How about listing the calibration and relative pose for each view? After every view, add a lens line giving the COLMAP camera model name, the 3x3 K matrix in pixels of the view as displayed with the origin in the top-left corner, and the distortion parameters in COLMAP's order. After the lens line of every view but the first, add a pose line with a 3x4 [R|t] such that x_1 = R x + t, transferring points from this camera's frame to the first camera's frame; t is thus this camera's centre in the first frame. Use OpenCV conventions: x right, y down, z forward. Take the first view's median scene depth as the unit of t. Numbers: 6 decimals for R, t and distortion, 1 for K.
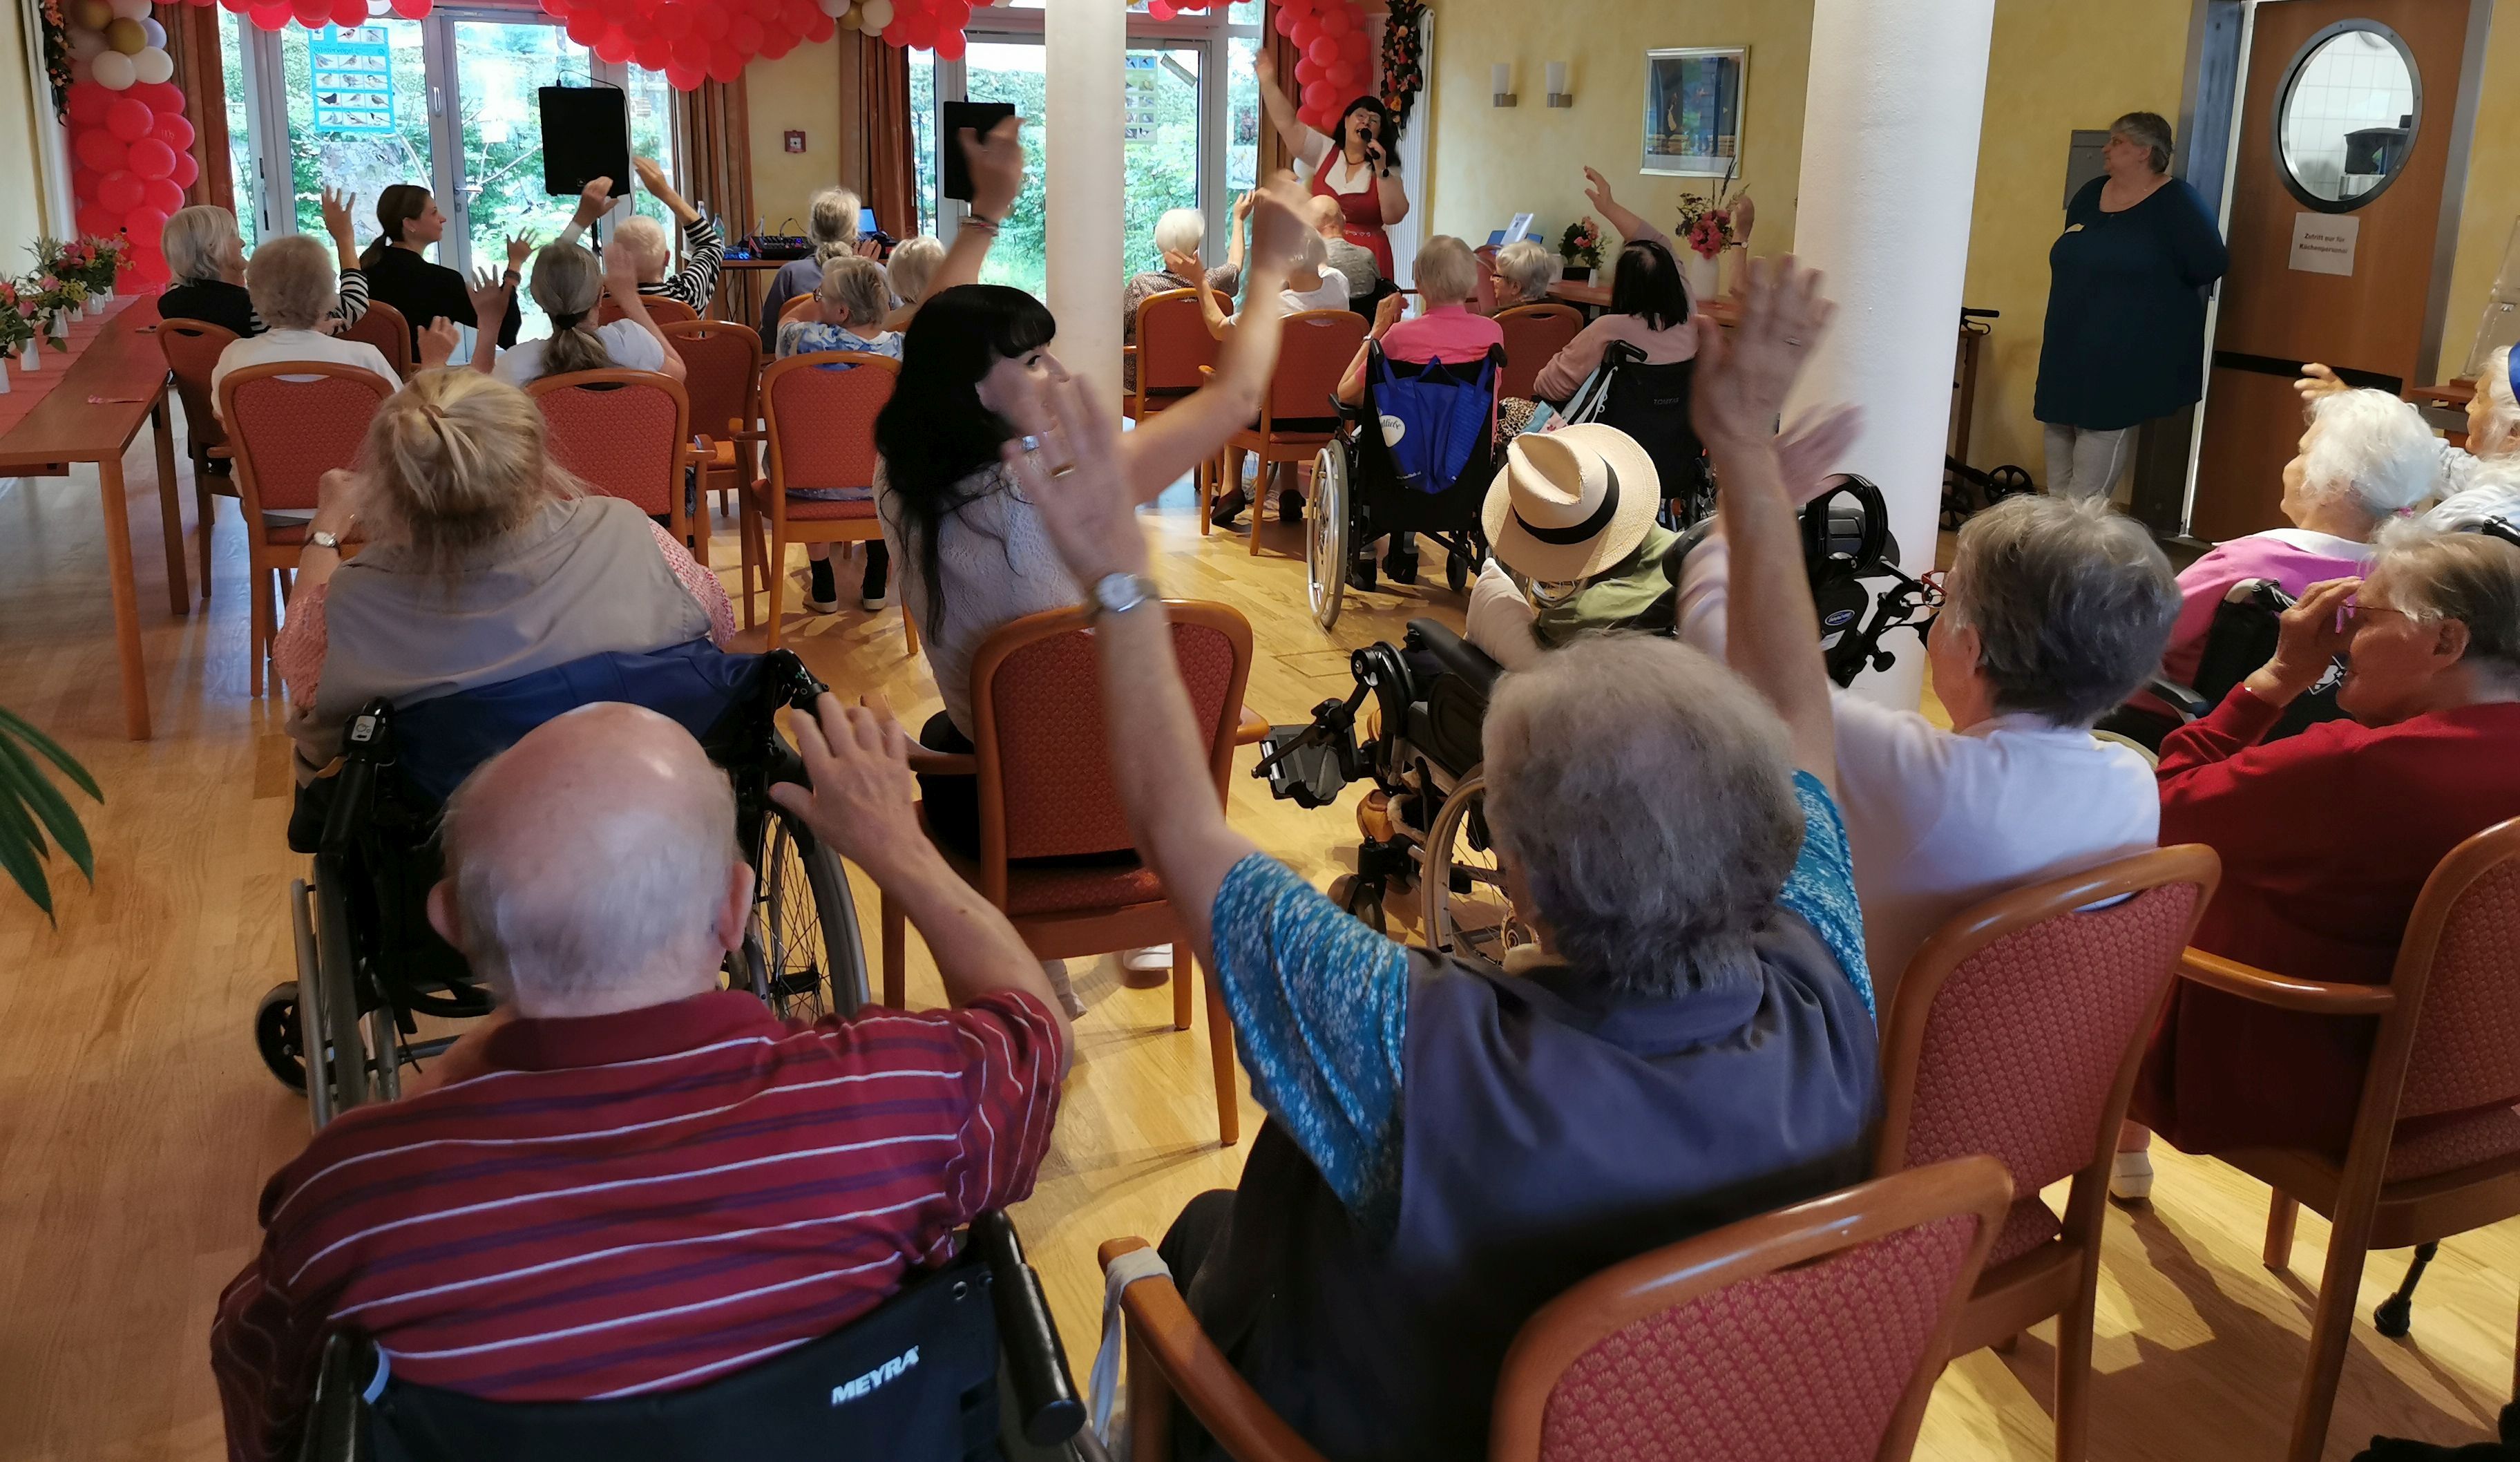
lens RADIAL K [[1933.6, 0, 1256.9], [0, 1933.6, 541.2], [0, 0, 1]] dist [0.054407, -0.049474]
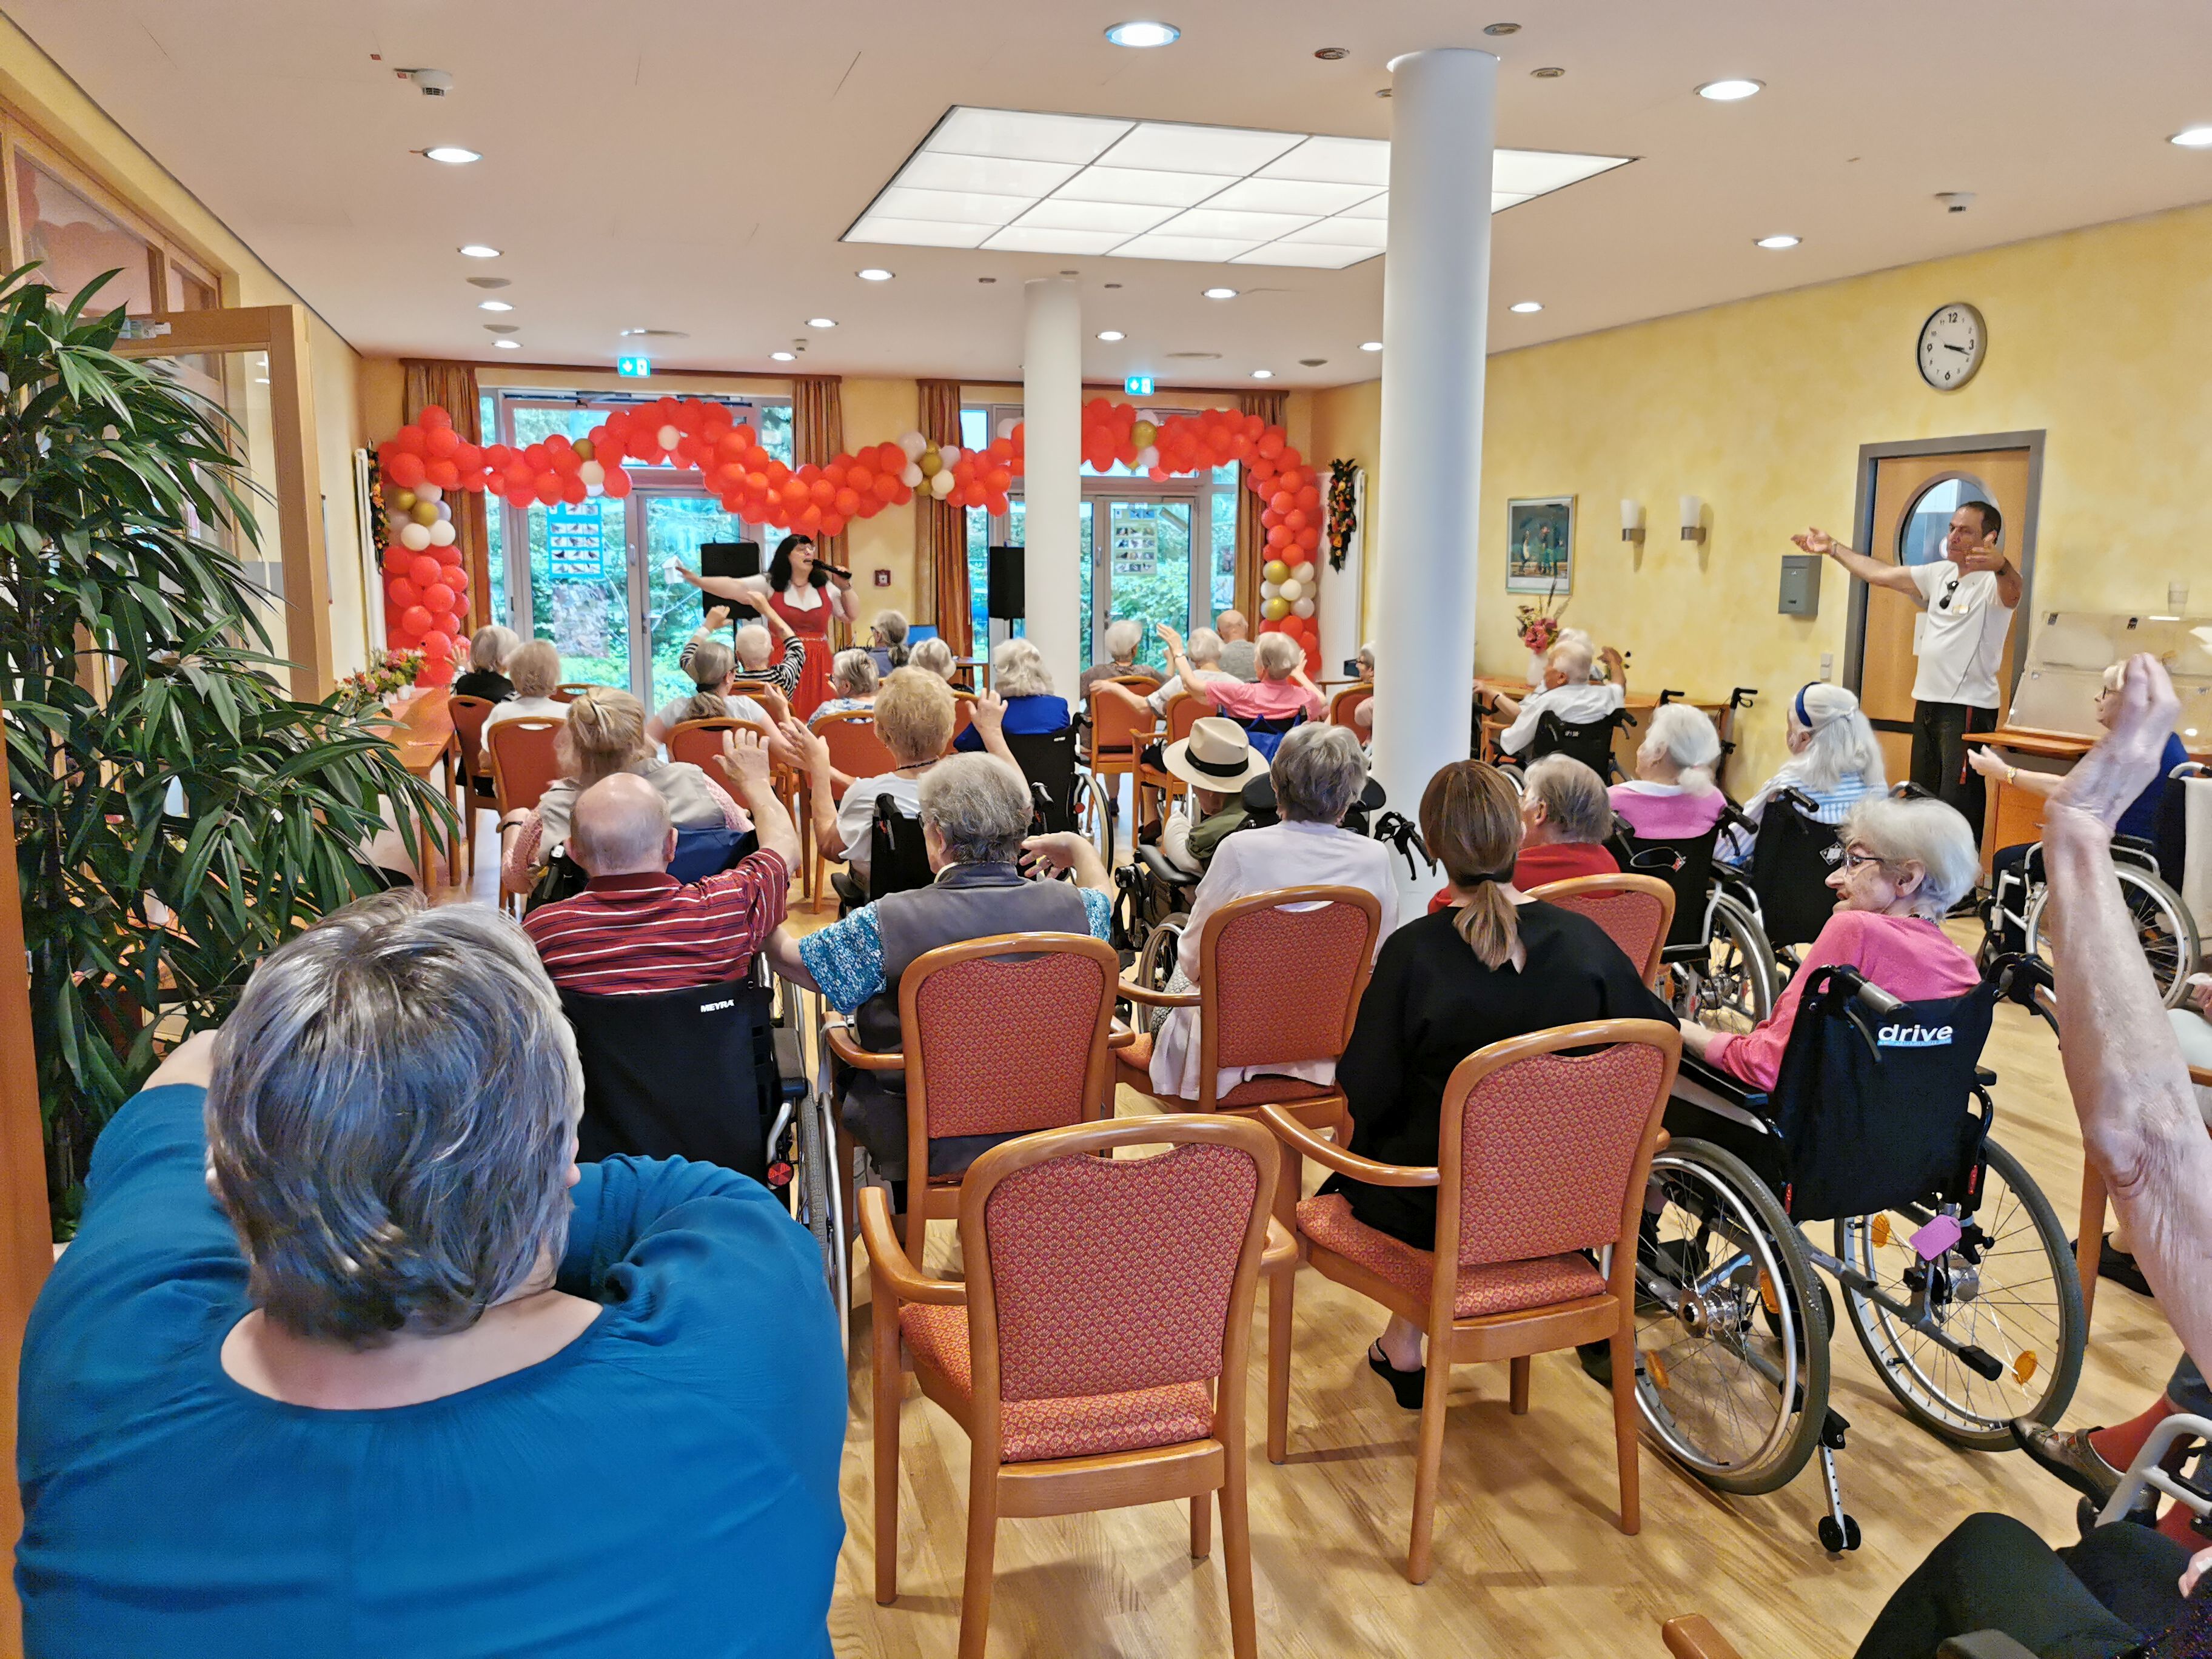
lens RADIAL K [[1697.5, 0, 1104.3], [0, 1697.5, 828.4], [0, 0, 1]] dist [0.053046, -0.051647]
pose [[0.991393, 0.003383, -0.130875, 0.124093], [-0.010542, 0.998483, -0.054043, 0.053918], [0.130493, 0.054957, 0.989925, -0.251825]]
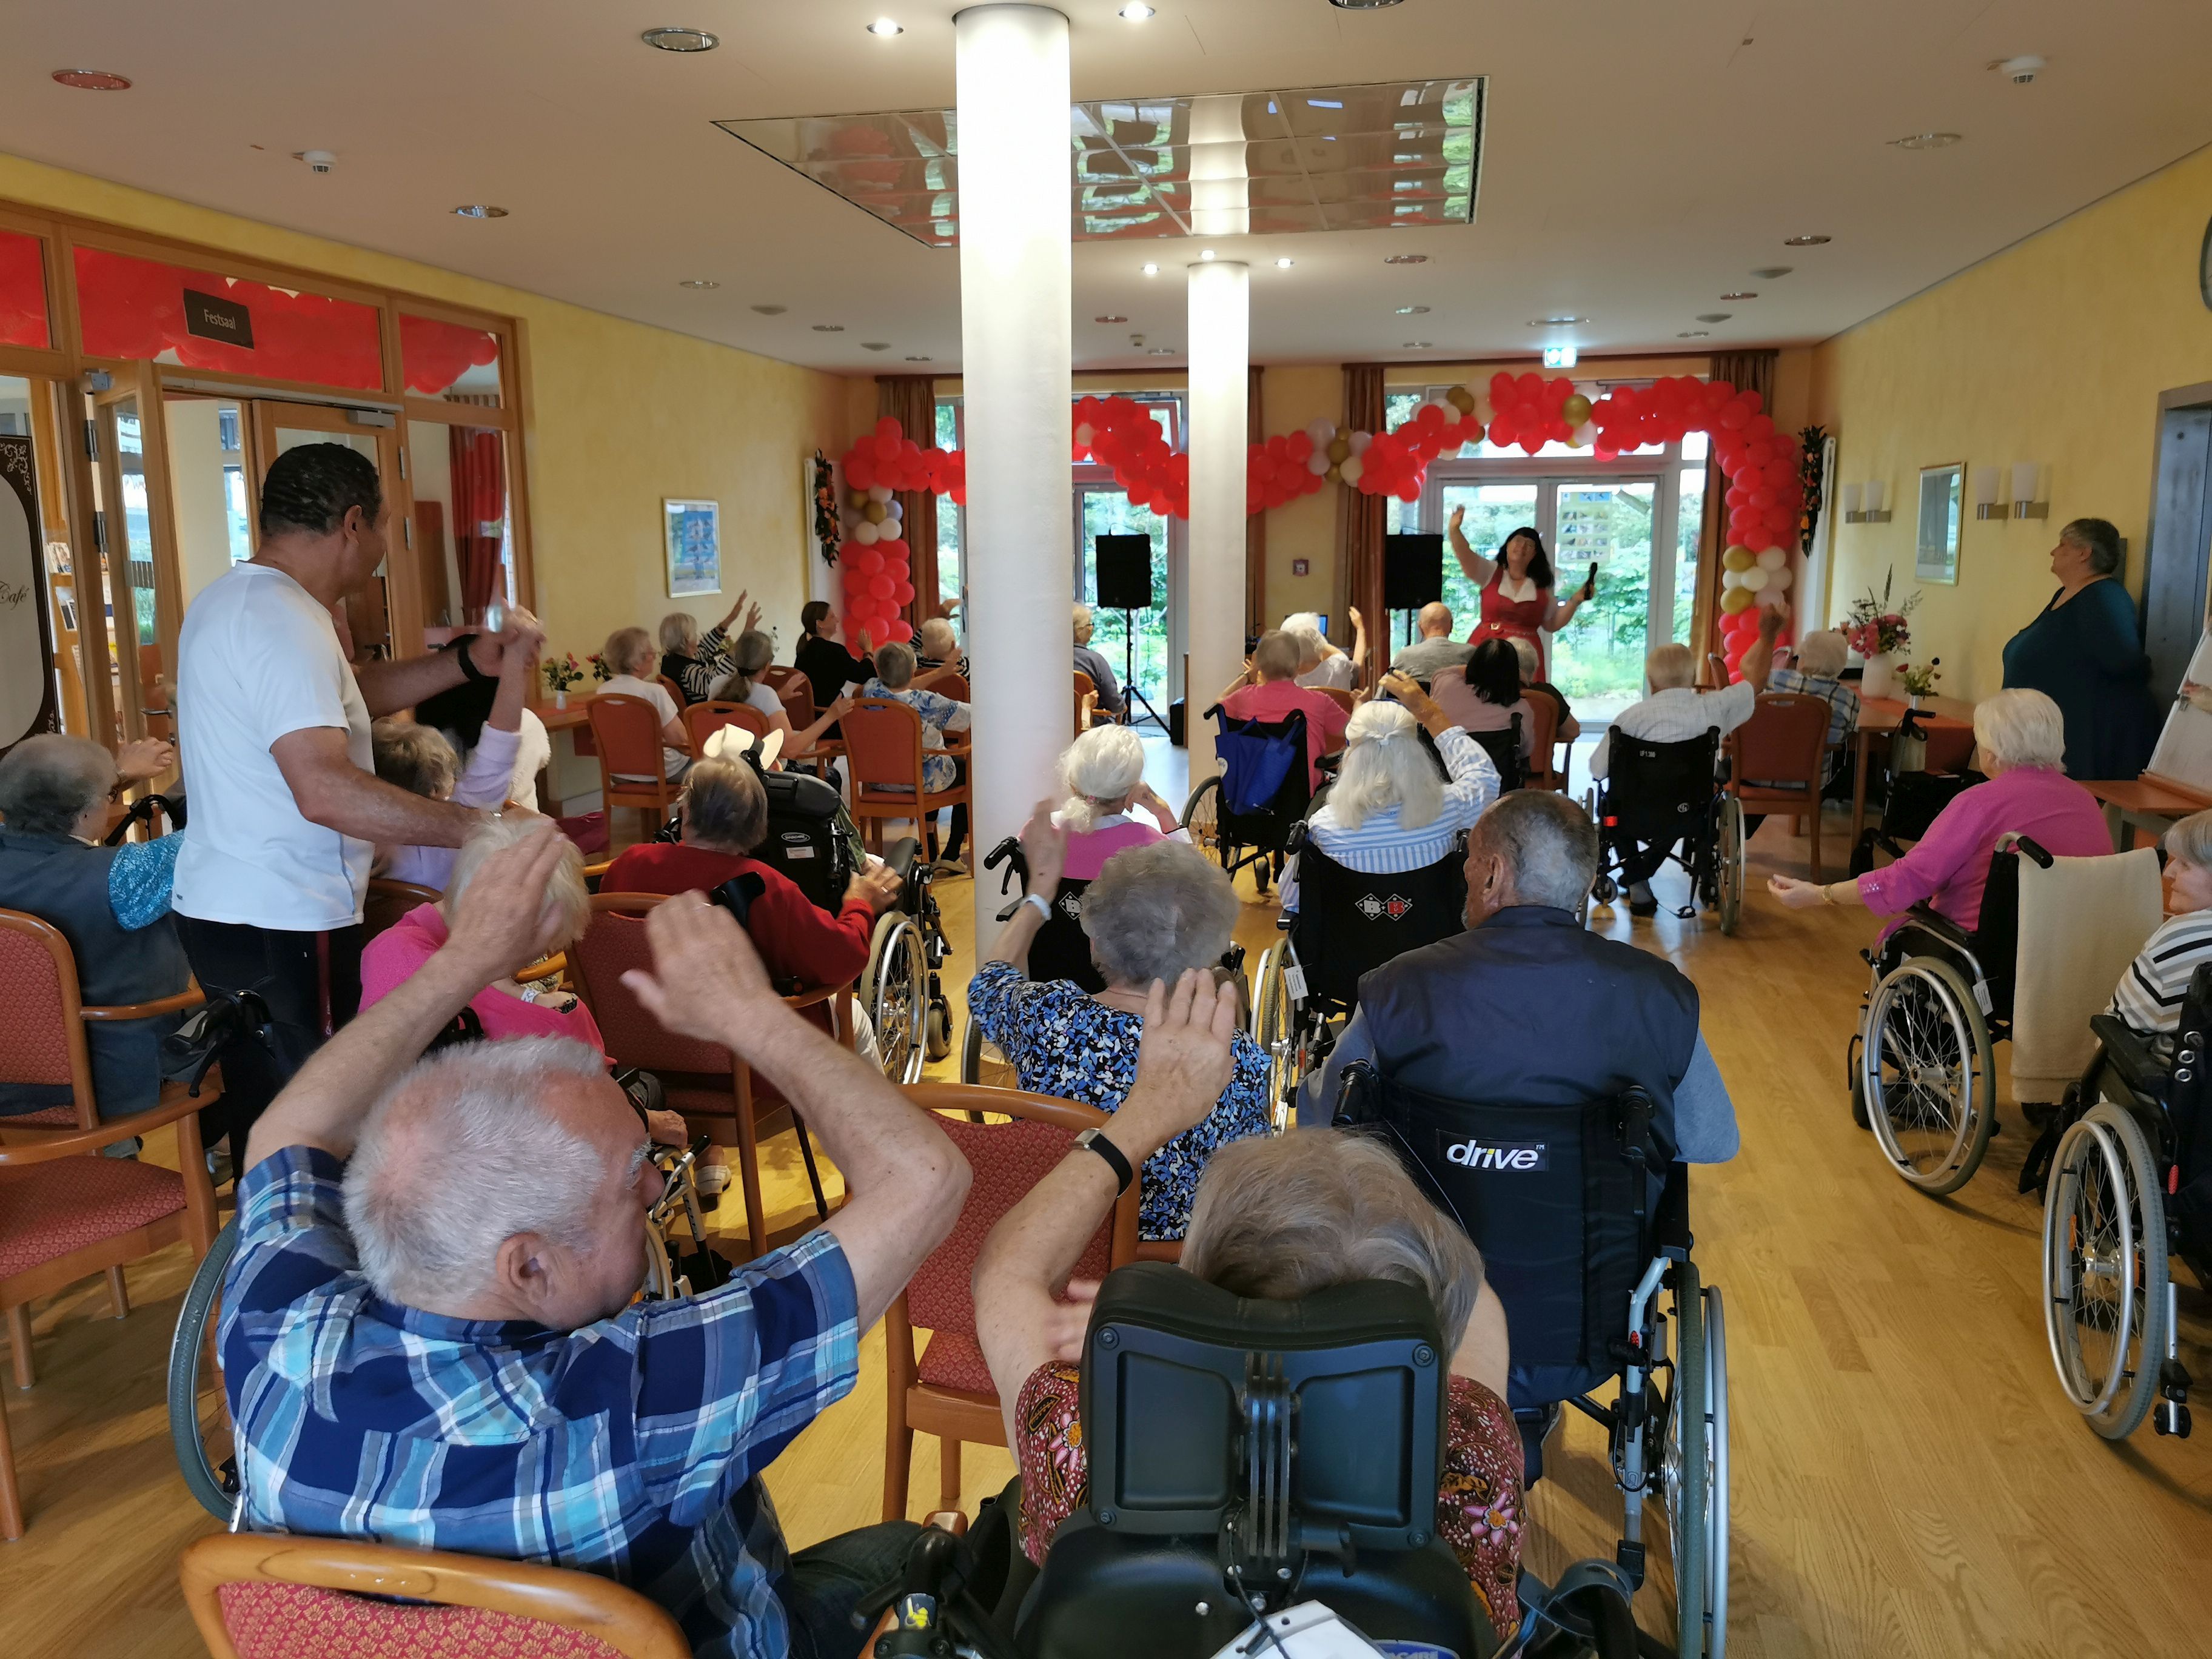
lens RADIAL K [[1697.5, 0, 1113.2], [0, 1697.5, 816.9], [0, 0, 1]] dist [0.053046, -0.051647]
pose [[0.811773, 0.069166, -0.579862, 0.616860], [-0.101957, 0.994497, -0.024109, 0.011903], [0.575003, 0.078692, 0.814358, -0.027587]]
